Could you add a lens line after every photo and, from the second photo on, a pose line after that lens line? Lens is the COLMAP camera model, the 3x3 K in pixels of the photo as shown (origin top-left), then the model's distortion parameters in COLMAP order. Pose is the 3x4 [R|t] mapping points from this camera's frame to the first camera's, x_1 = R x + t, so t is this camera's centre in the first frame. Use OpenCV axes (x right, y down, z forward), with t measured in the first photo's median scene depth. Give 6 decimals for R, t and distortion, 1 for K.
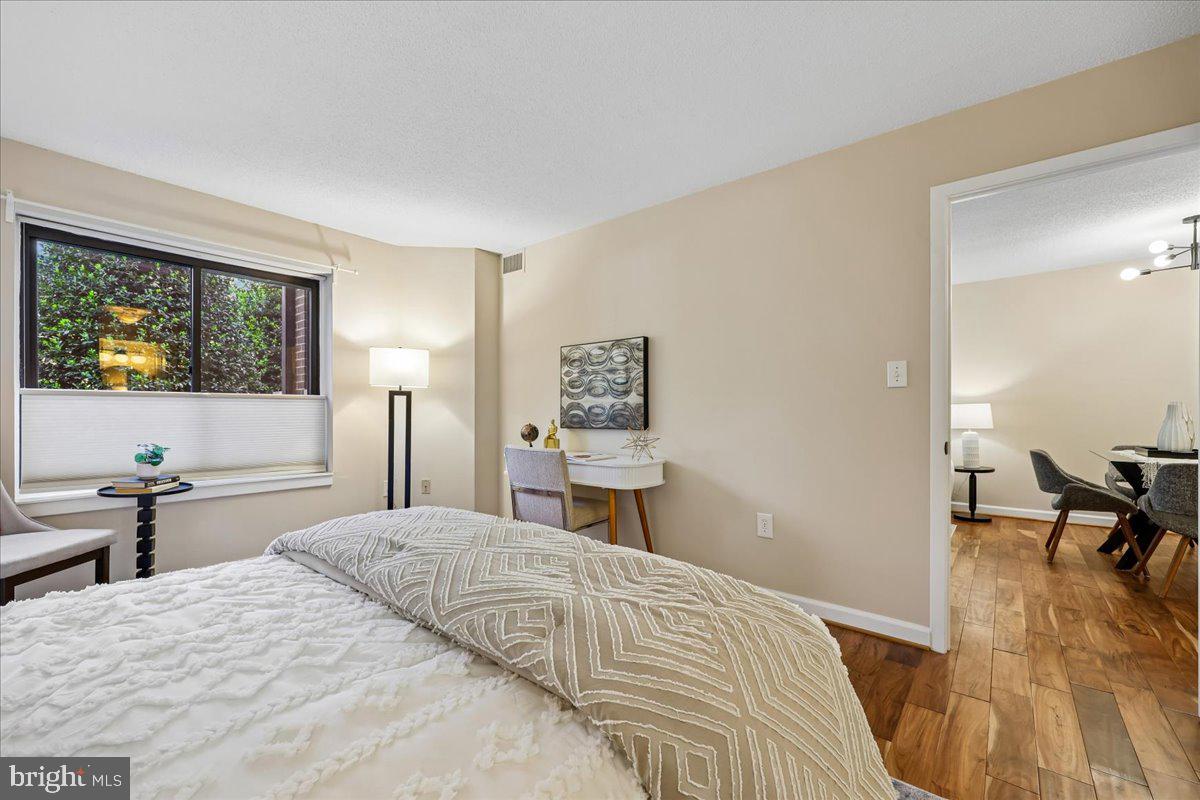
lens RADIAL K [[481.7, 0, 604.9], [0, 481.7, 409.6], [0, 0, 1]] dist [-0.000326, -0.000155]
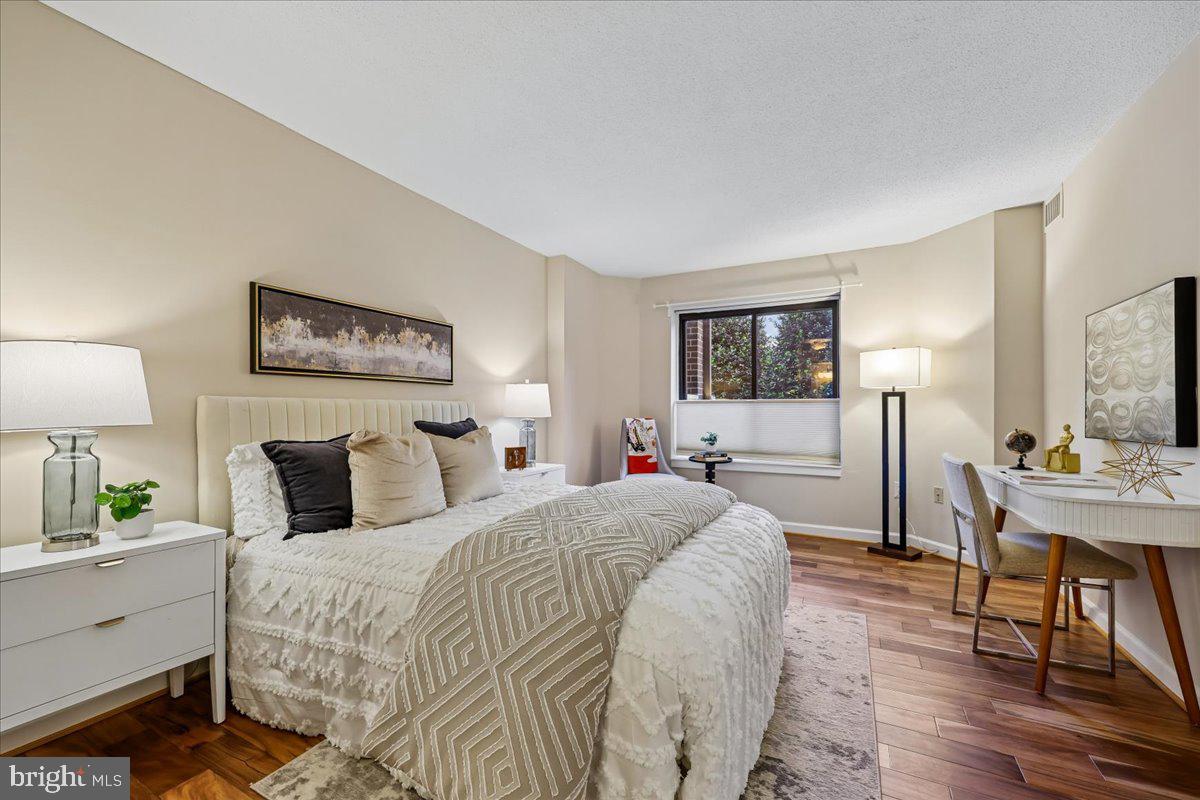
lens RADIAL K [[481.7, 0, 603.6], [0, 481.7, 409.9], [0, 0, 1]] dist [-0.000326, -0.000155]
pose [[0.215936, -0.004439, -0.976397, 0.452406], [0.001754, 0.999990, -0.004158, 0.001356], [0.976406, -0.000815, 0.215942, 0.219052]]
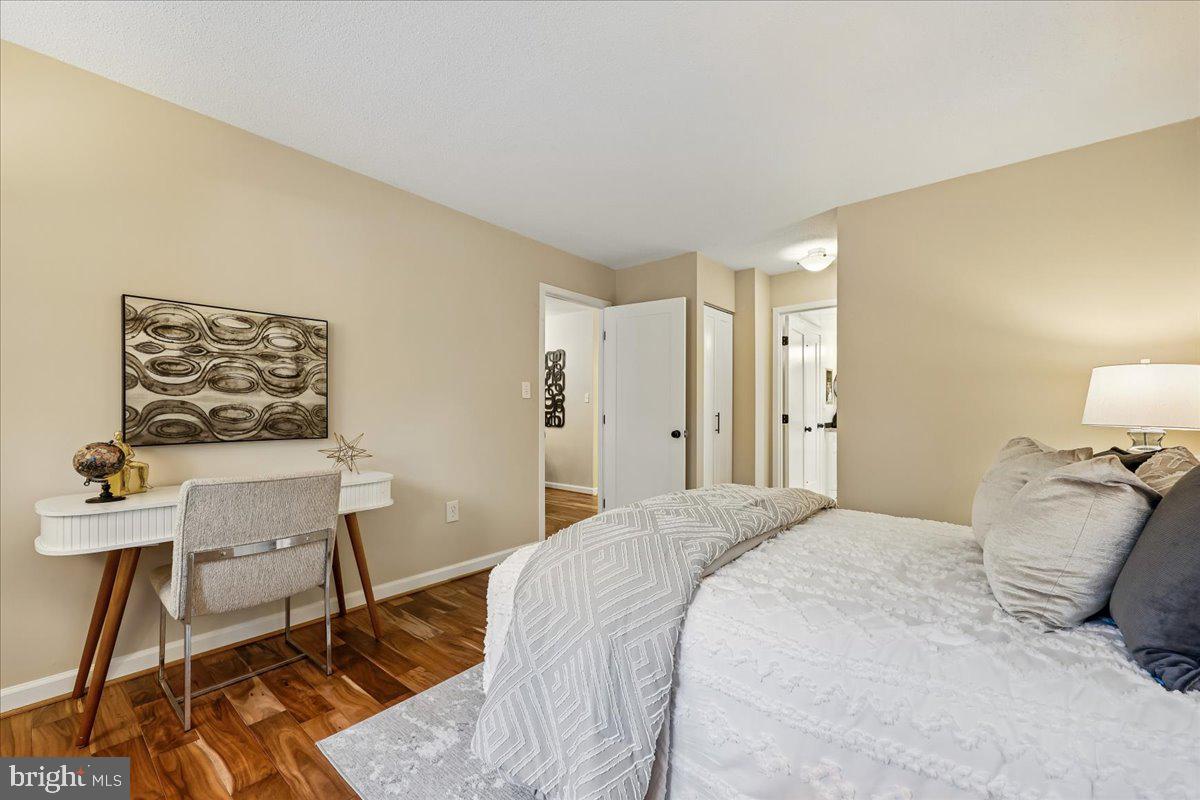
lens RADIAL K [[481.7, 0, 597.4], [0, 481.7, 409.8], [0, 0, 1]] dist [-0.000326, -0.000155]
pose [[0.008850, 0.003530, 0.999955, -0.672077], [-0.002928, 0.999990, -0.003505, -0.002848], [-0.999957, -0.002897, 0.008860, 0.511296]]
